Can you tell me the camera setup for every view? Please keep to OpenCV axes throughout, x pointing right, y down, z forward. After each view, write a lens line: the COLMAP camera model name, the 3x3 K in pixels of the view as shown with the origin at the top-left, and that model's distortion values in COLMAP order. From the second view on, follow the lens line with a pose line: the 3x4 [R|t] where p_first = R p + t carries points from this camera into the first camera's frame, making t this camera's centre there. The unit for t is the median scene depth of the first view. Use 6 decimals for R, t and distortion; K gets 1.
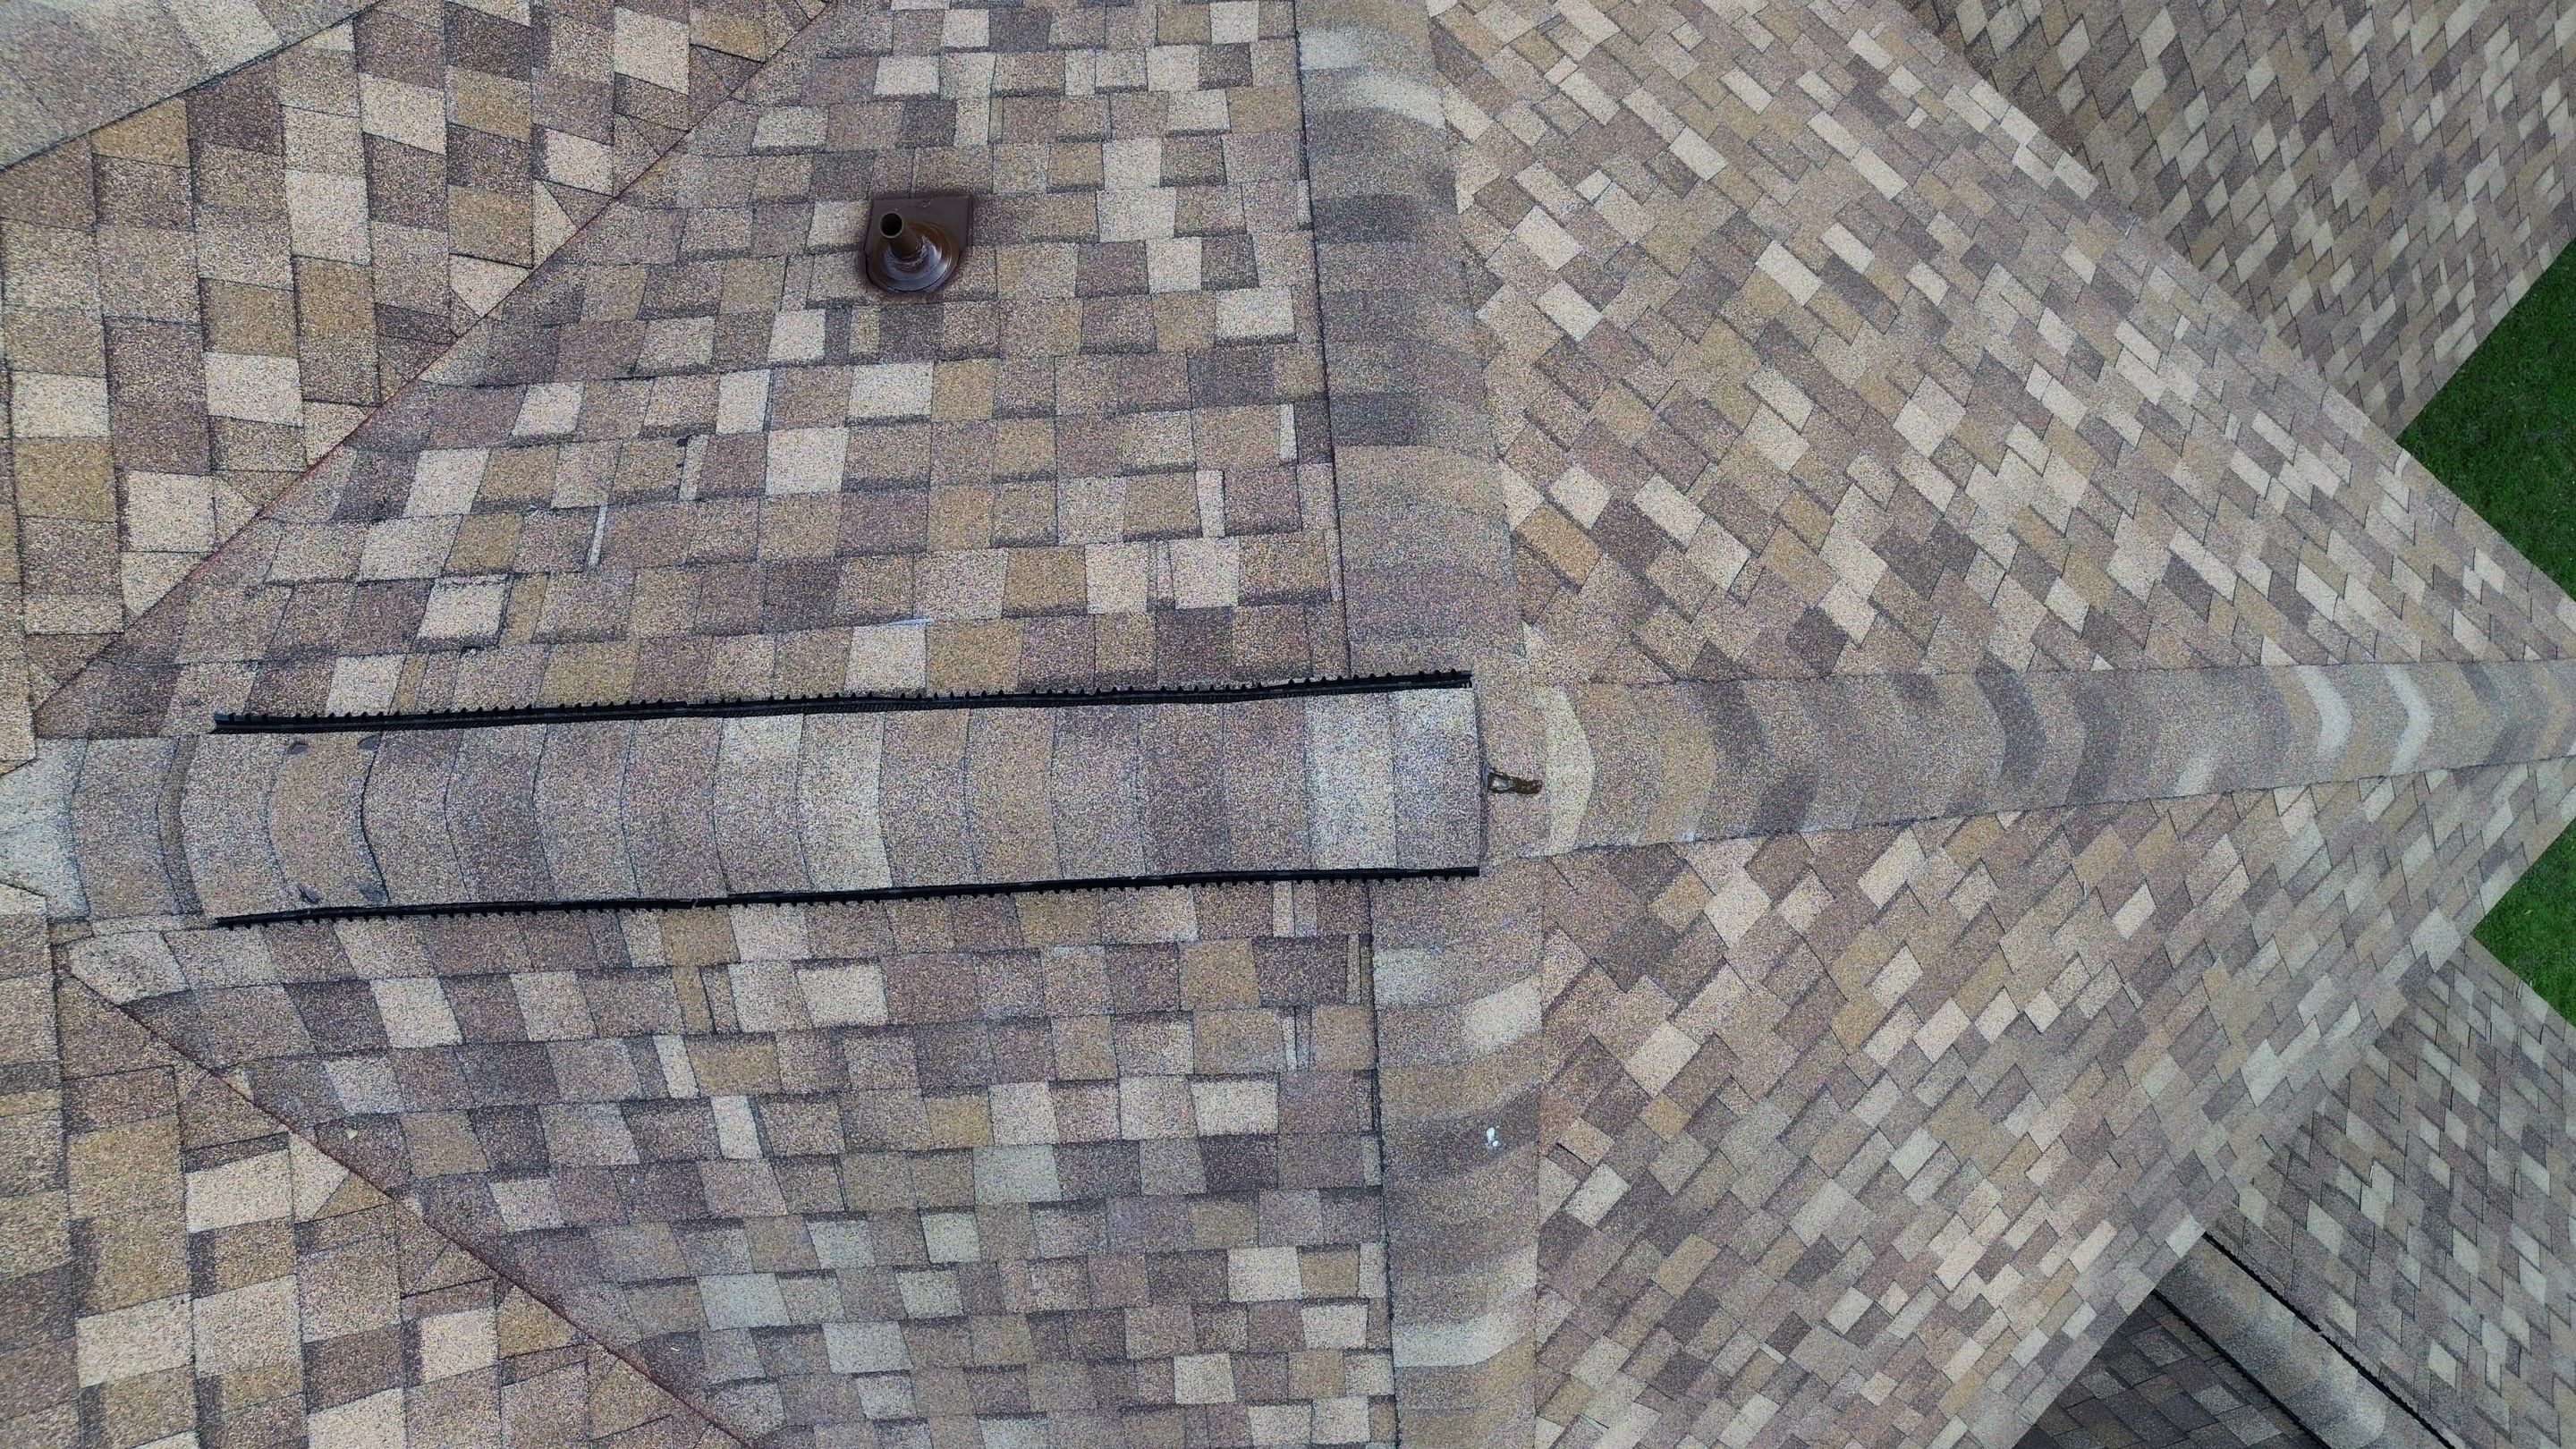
lens RADIAL K [[1885.9, 0, 1292.9], [0, 1885.9, 729.6], [0, 0, 1]] dist [0.075054, -0.074432]
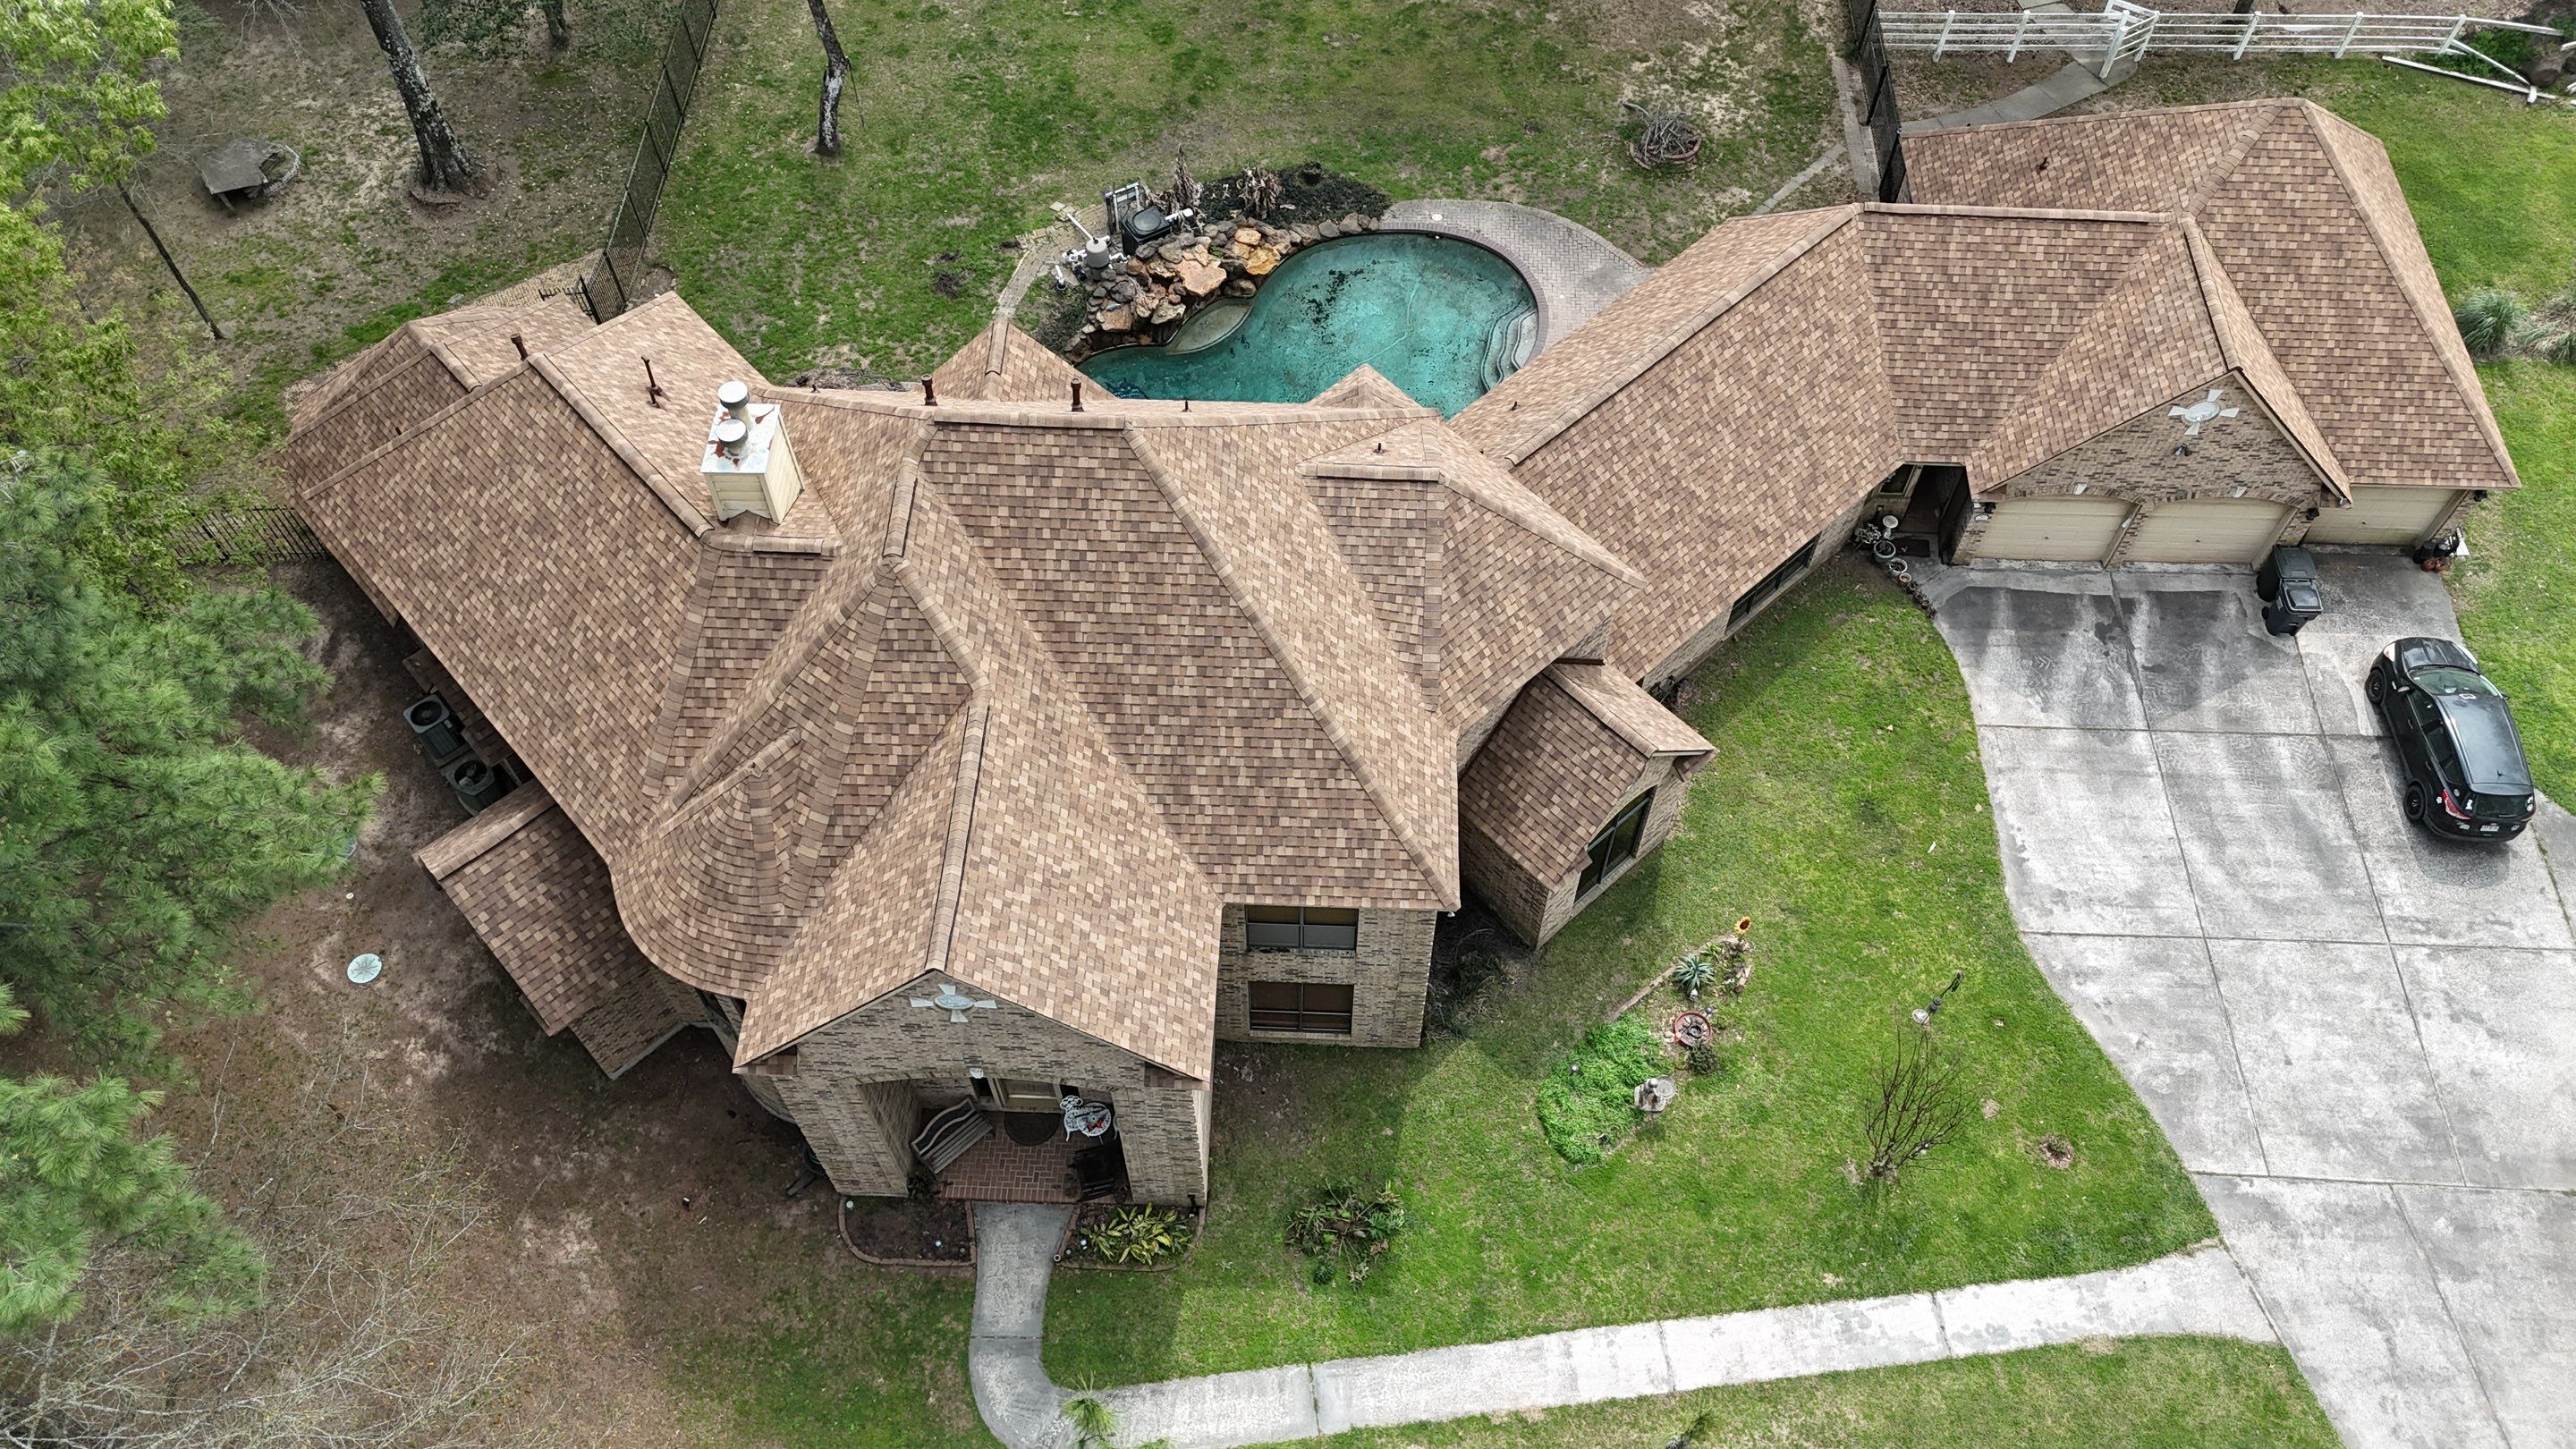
lens RADIAL K [[1885.9, 0, 1282.9], [0, 1885.9, 717.2], [0, 0, 1]] dist [0.075054, -0.074432]
pose [[0.994045, 0.089267, -0.062501, 0.011369], [-0.108842, 0.841344, -0.529427, 5.872787], [0.005325, 0.533077, 0.846050, -6.168951]]
